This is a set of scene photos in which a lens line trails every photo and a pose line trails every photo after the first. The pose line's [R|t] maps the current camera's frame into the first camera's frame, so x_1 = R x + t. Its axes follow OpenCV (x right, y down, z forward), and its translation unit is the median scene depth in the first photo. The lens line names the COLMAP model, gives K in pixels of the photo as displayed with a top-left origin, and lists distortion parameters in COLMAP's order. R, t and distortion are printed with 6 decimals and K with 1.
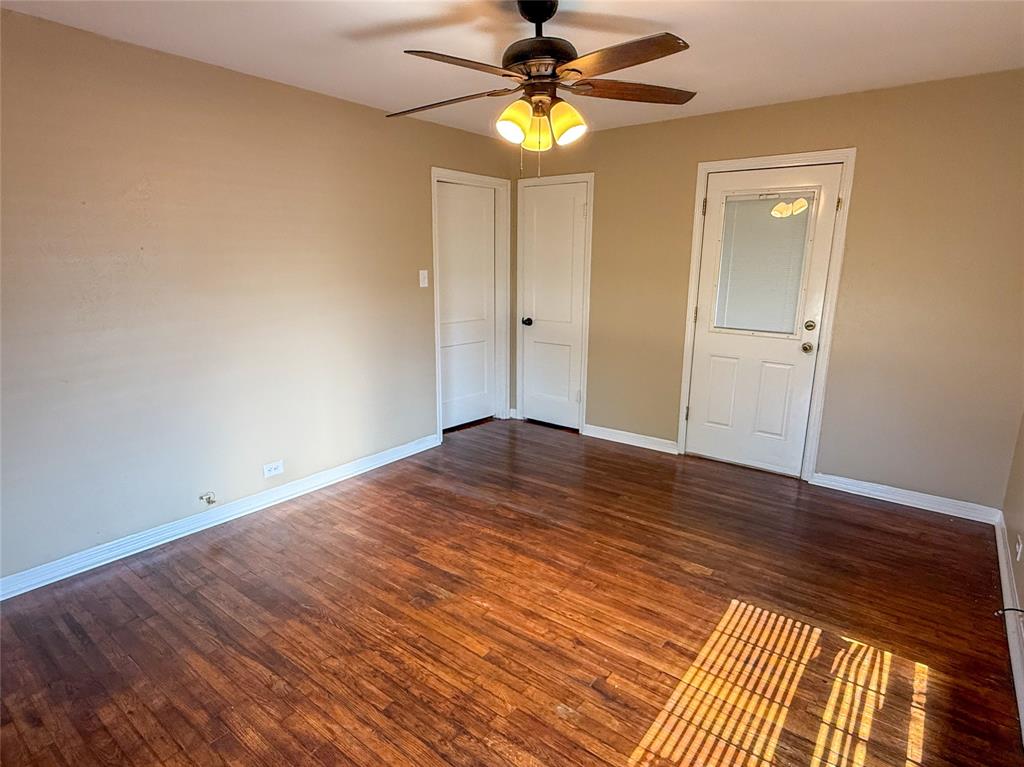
lens RADIAL K [[566.0, 0, 511.7], [0, 566.0, 383.9], [0, 0, 1]] dist [0.003602, 0.000991]
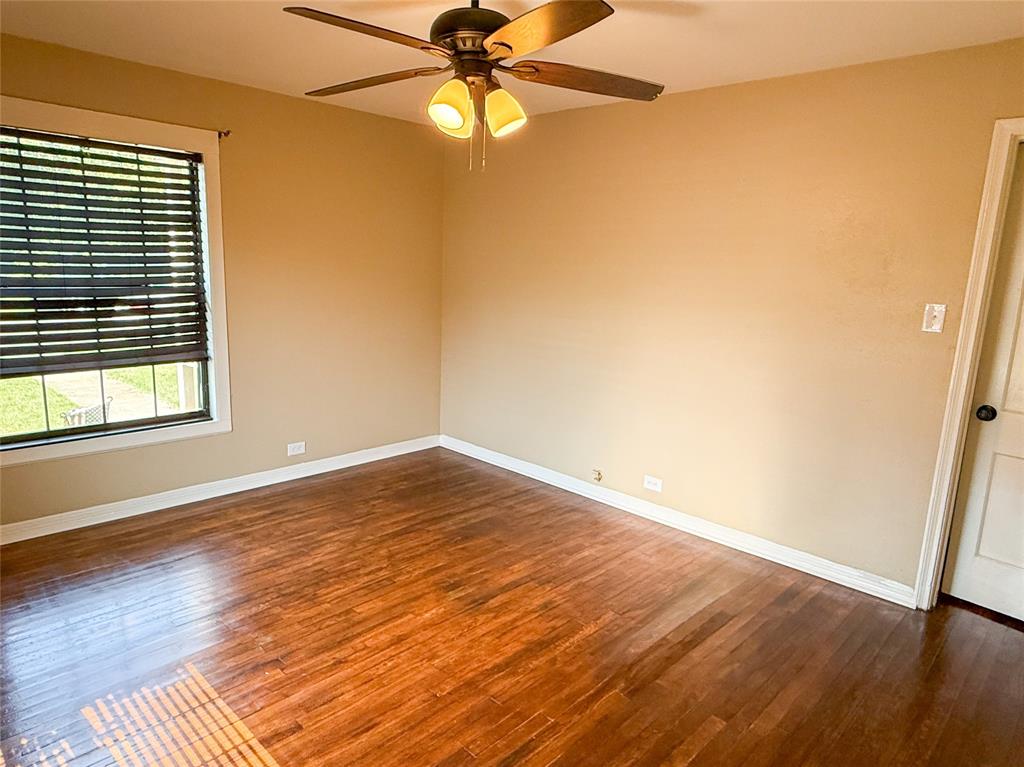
lens RADIAL K [[662.3, 0, 511.4], [0, 662.3, 384.9], [0, 0, 1]] dist [0.009839, 0.006301]
pose [[-0.115026, 0.176031, -0.977641, 1.000734], [-0.254878, 0.945996, 0.200321, -0.255928], [0.960107, 0.272221, -0.063948, 1.119462]]
